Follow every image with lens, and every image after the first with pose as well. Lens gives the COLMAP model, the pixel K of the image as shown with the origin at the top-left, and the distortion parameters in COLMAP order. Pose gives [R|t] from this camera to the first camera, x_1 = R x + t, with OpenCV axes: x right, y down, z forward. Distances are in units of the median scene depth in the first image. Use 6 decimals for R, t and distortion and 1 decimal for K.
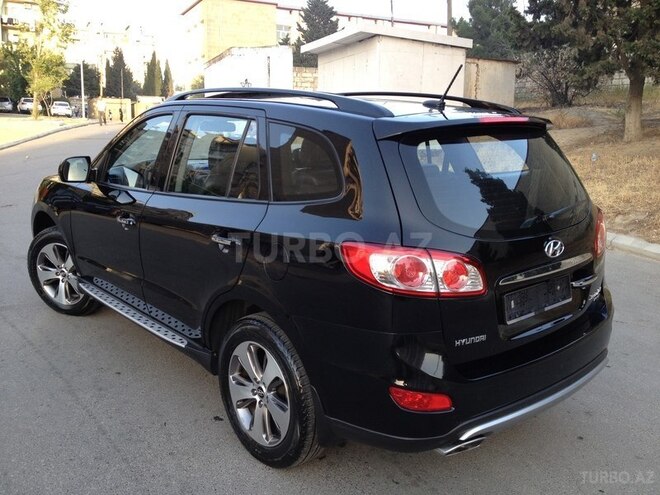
lens RADIAL K [[609.4, 0, 330.0], [0, 609.4, 247.5], [0, 0, 1]] dist [0.100604, -0.203577]
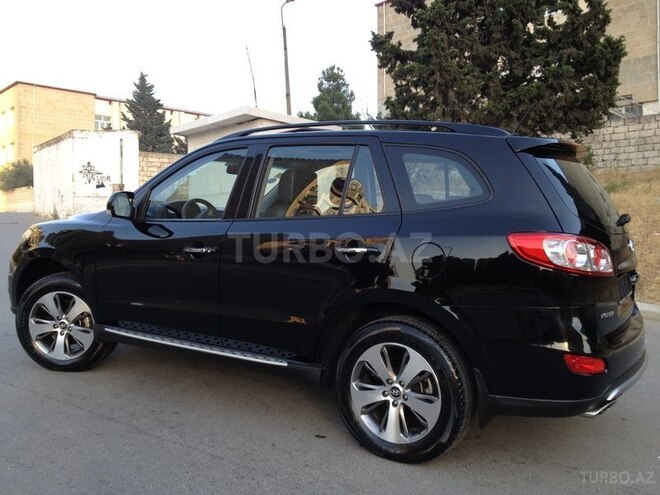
lens RADIAL K [[609.4, 0, 330.0], [0, 609.4, 247.5], [0, 0, 1]] dist [0.100604, -0.203577]
pose [[0.959570, -0.016638, 0.280979, -0.463177], [0.057265, 0.988913, -0.137009, 0.115490], [-0.275584, 0.147560, 0.949884, -0.009637]]
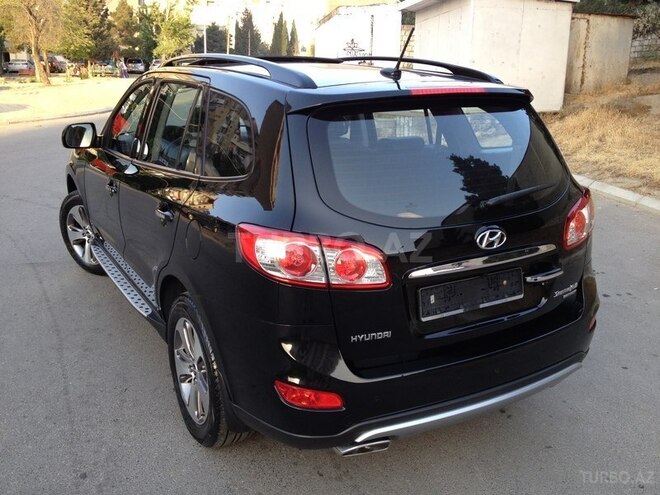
lens RADIAL K [[609.4, 0, 330.0], [0, 609.4, 247.5], [0, 0, 1]] dist [0.100604, -0.203577]
pose [[0.981849, 0.049036, -0.183216, 0.245858], [-0.037827, 0.997221, 0.064182, -0.028247], [0.185854, -0.056087, 0.980975, 0.073983]]
